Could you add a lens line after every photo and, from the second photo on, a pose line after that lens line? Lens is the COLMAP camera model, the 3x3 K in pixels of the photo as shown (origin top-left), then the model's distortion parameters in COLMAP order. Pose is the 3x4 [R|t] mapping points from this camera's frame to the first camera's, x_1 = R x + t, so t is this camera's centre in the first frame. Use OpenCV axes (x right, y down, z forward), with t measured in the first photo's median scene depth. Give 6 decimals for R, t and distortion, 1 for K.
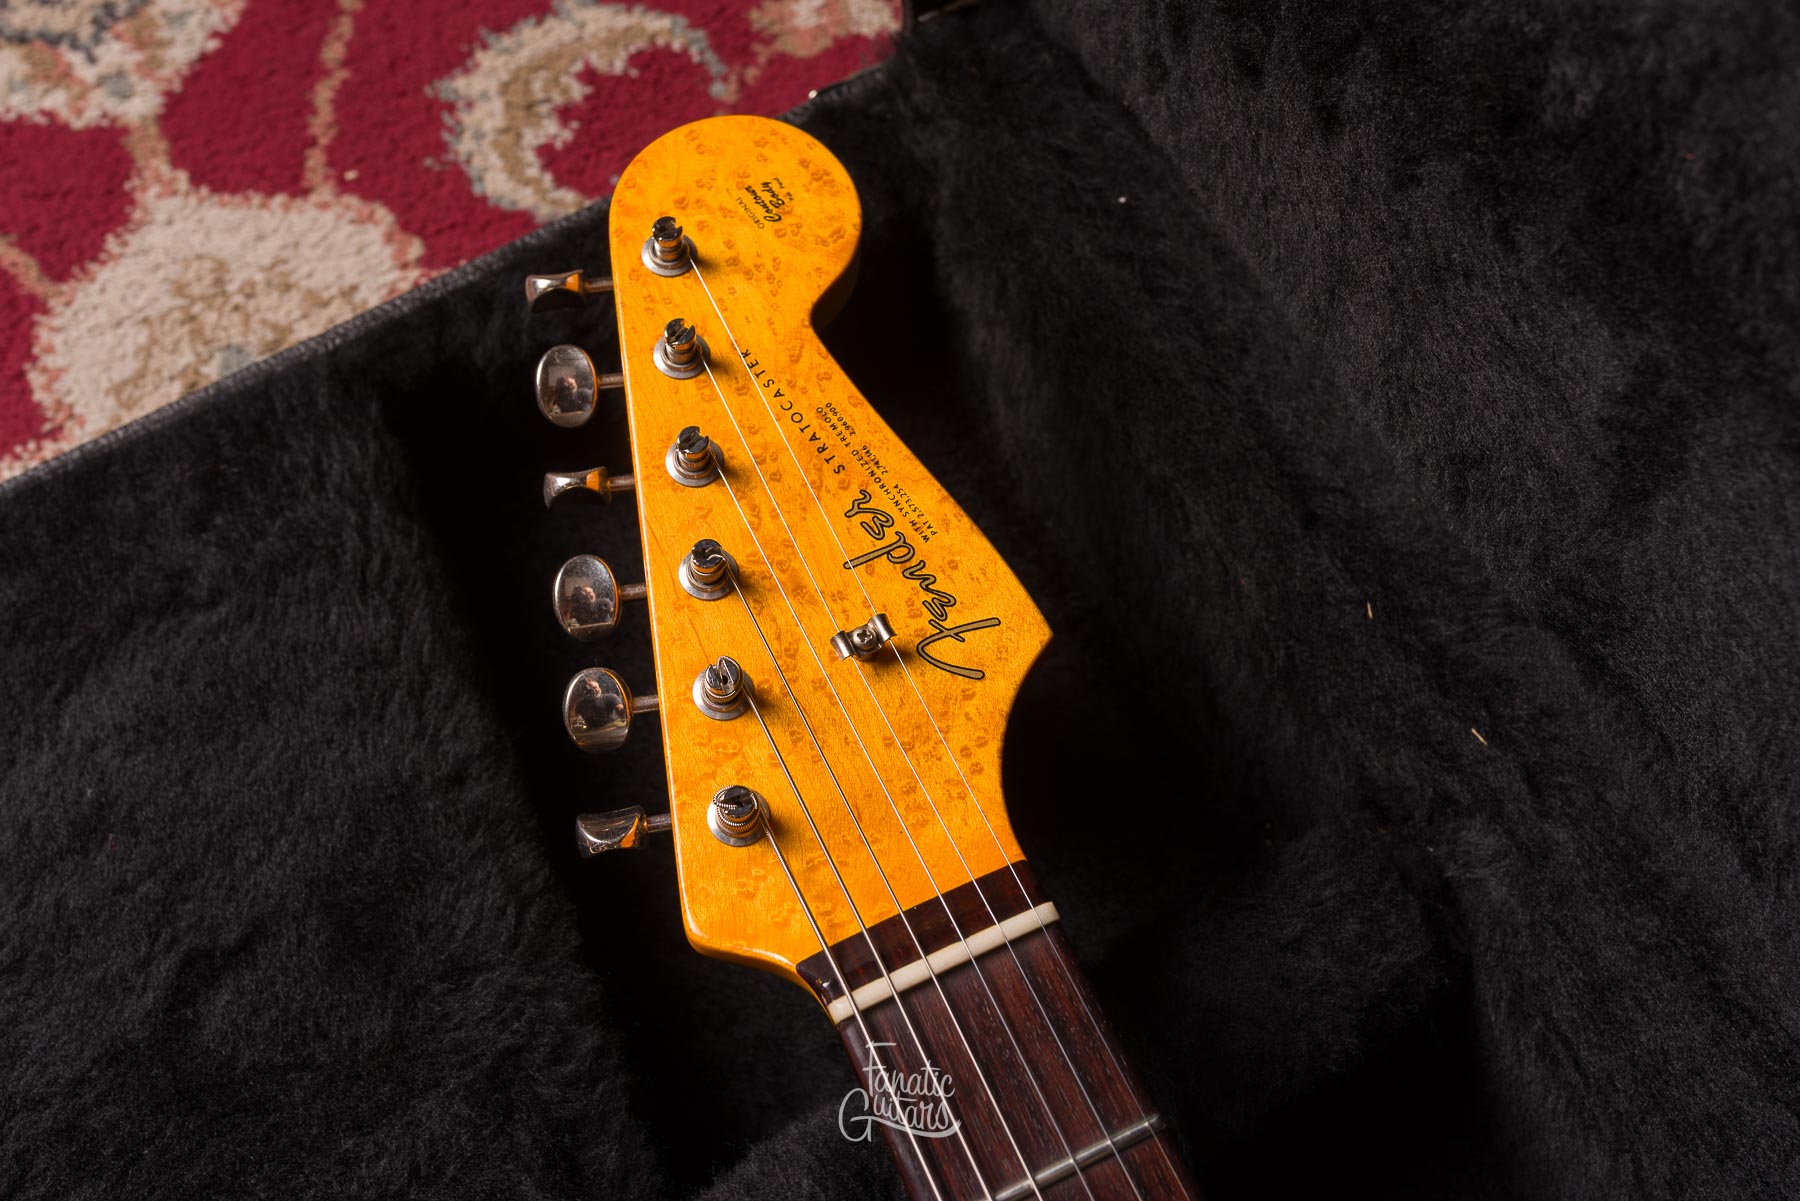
lens RADIAL K [[1992.1, 0, 857.9], [0, 1992.1, 528.3], [0, 0, 1]] dist [-0.000681, 0.007923]
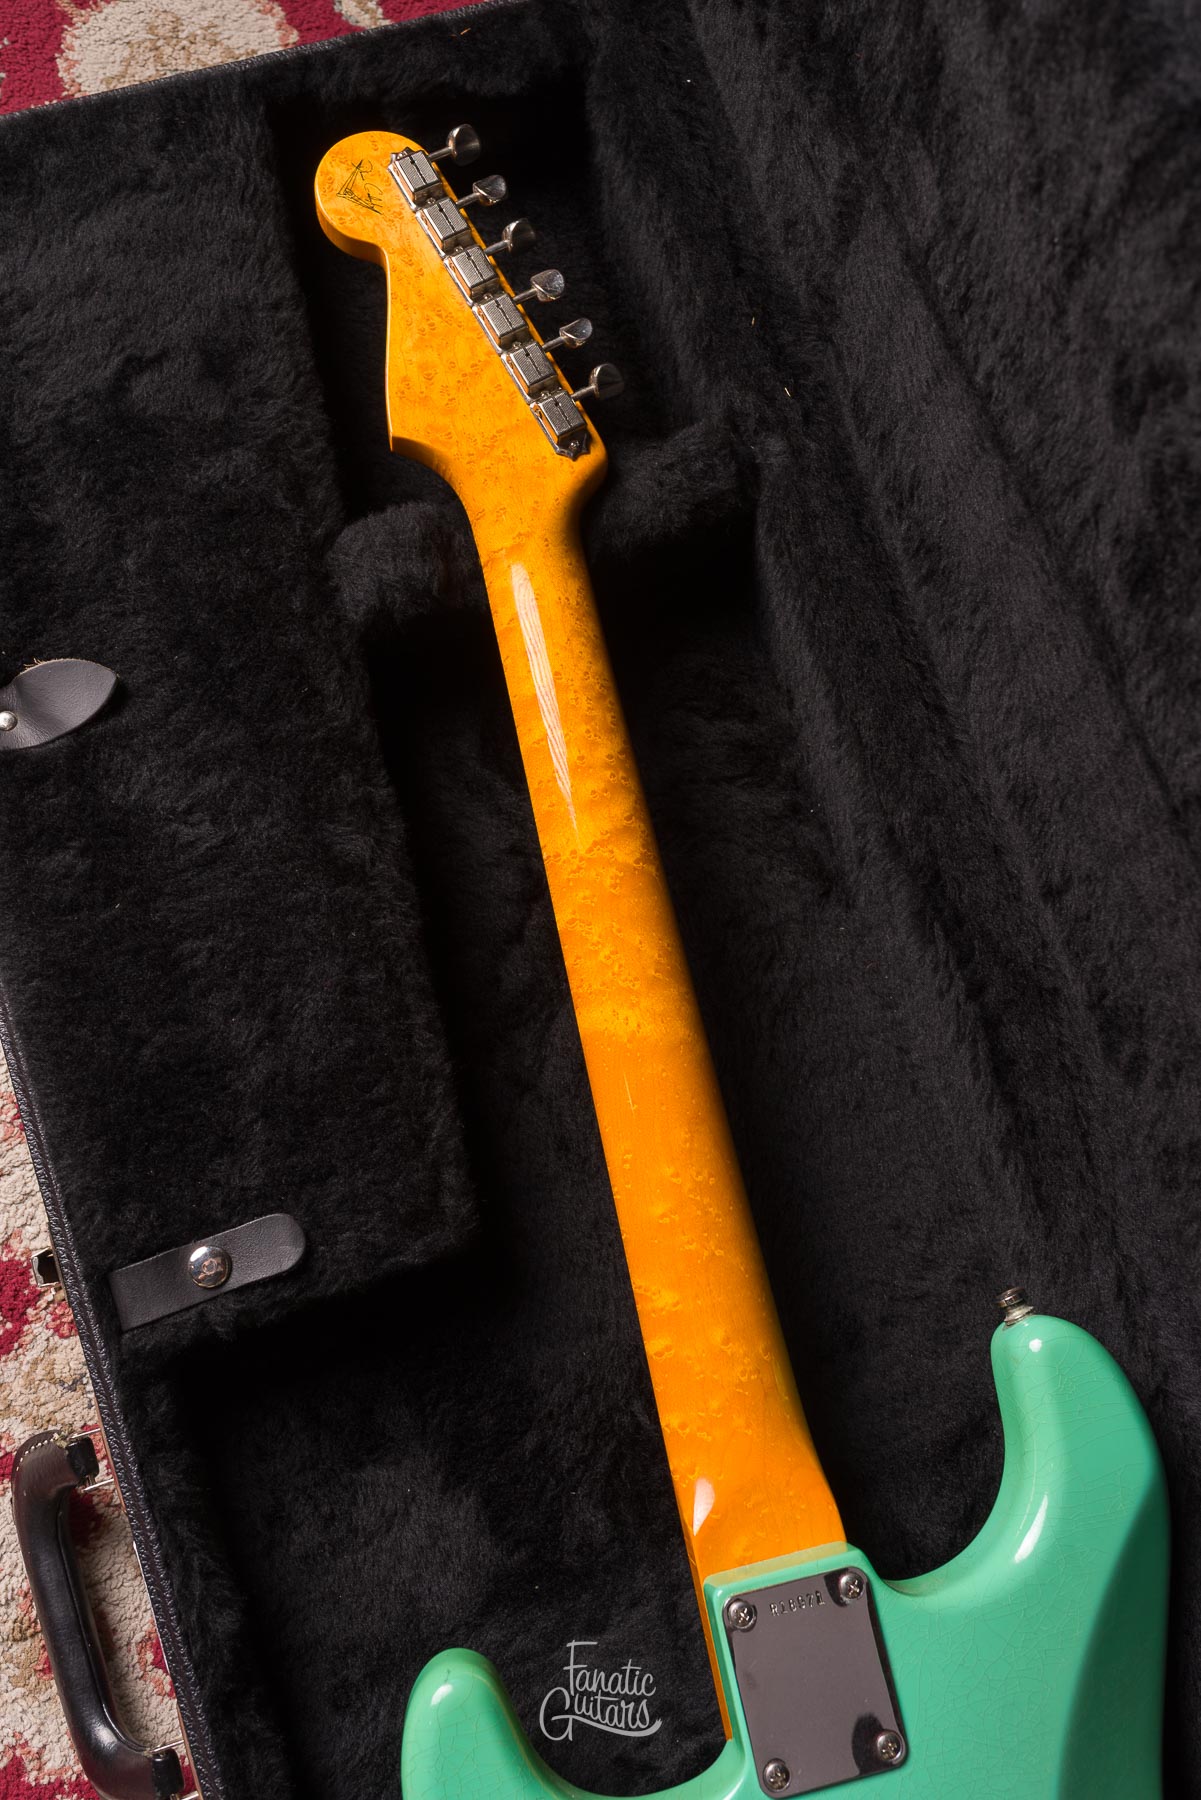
lens RADIAL K [[1742.3, 0, 598.5], [0, 1742.3, 901.9], [0, 0, 1]] dist [-0.005827, 0.005041]
pose [[0.977161, 0.207359, 0.046467, 0.142169], [-0.212501, 0.954084, 0.211110, 0.245614], [-0.000558, -0.216162, 0.976357, -0.752579]]
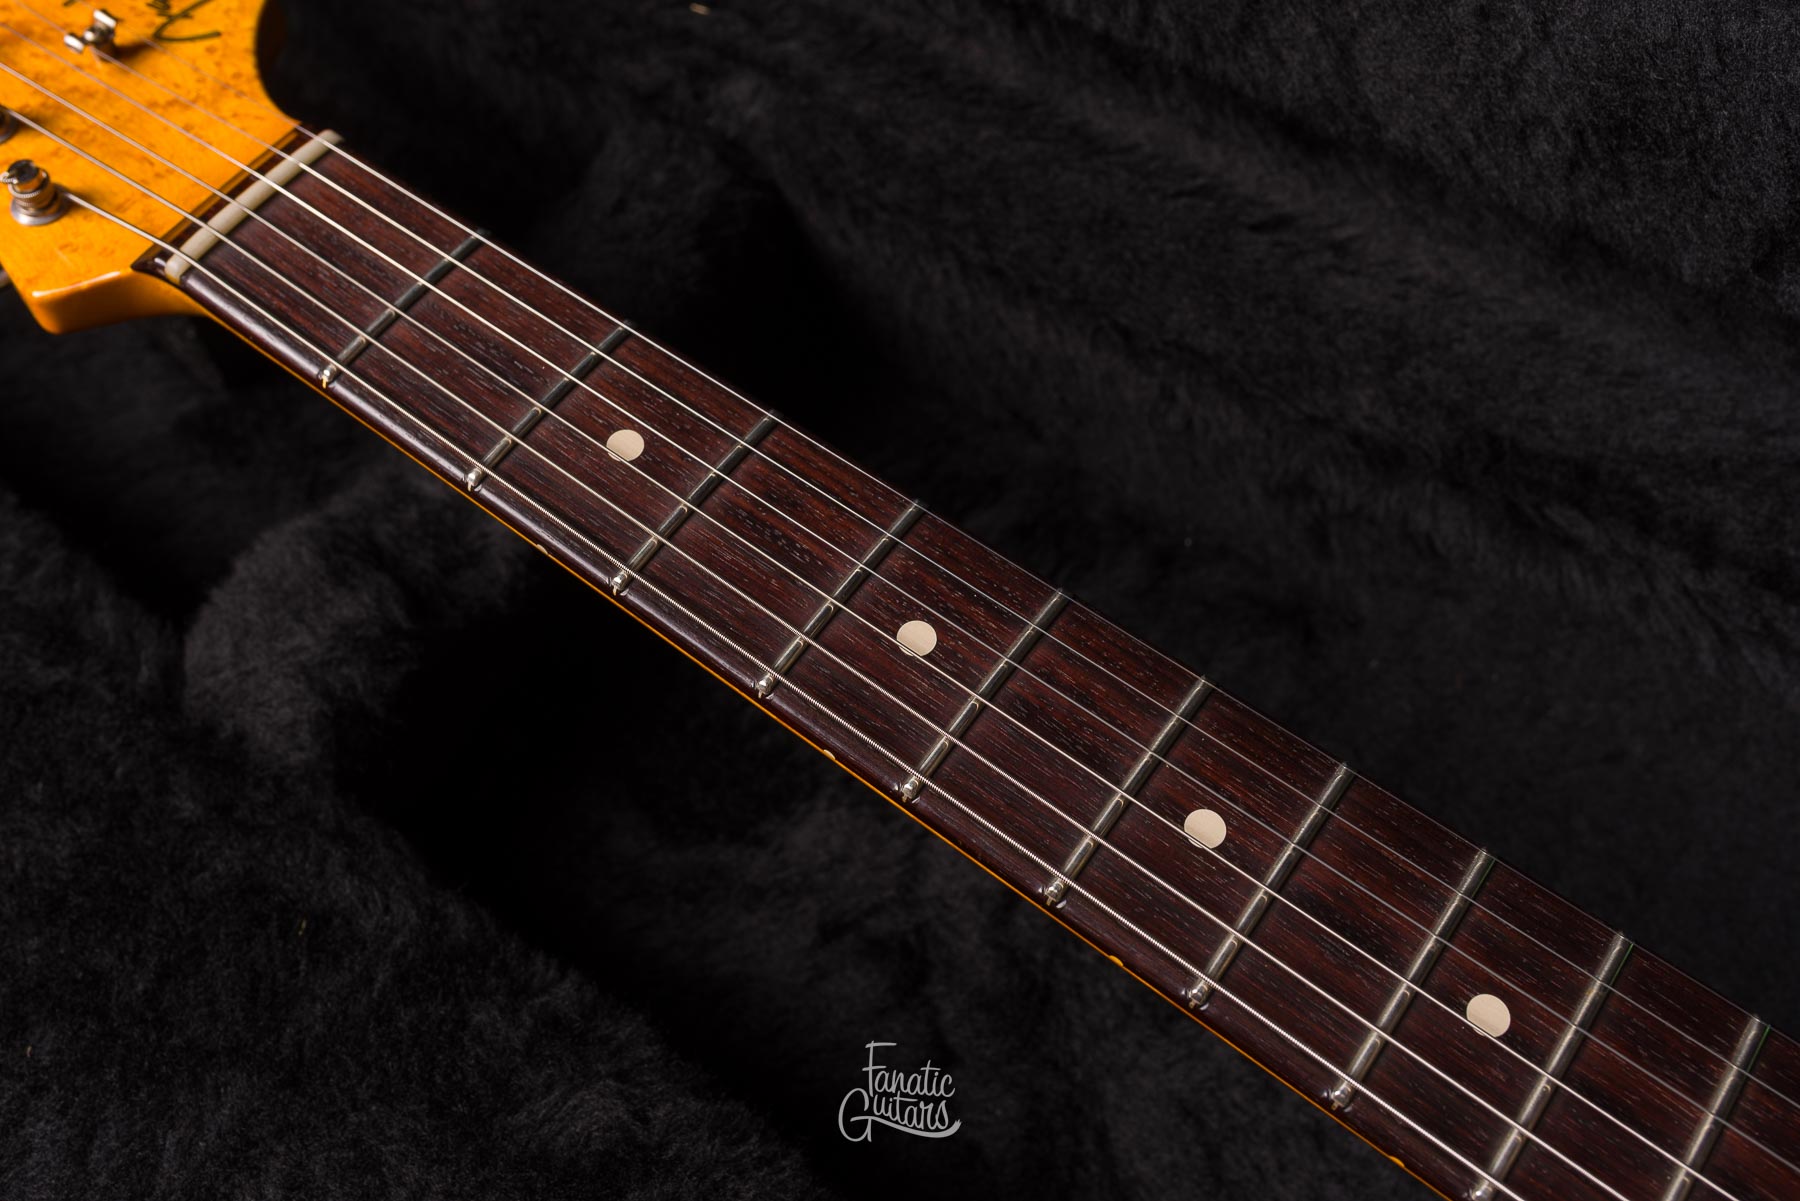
lens RADIAL K [[1825.5, 0, 897.7], [0, 1825.5, 596.3], [0, 0, 1]] dist [0.004500, -0.009933]
pose [[0.877933, -0.421967, 0.226224, 0.026525], [0.431508, 0.902073, 0.007998, 0.423352], [-0.207446, 0.090596, 0.974042, -0.025278]]
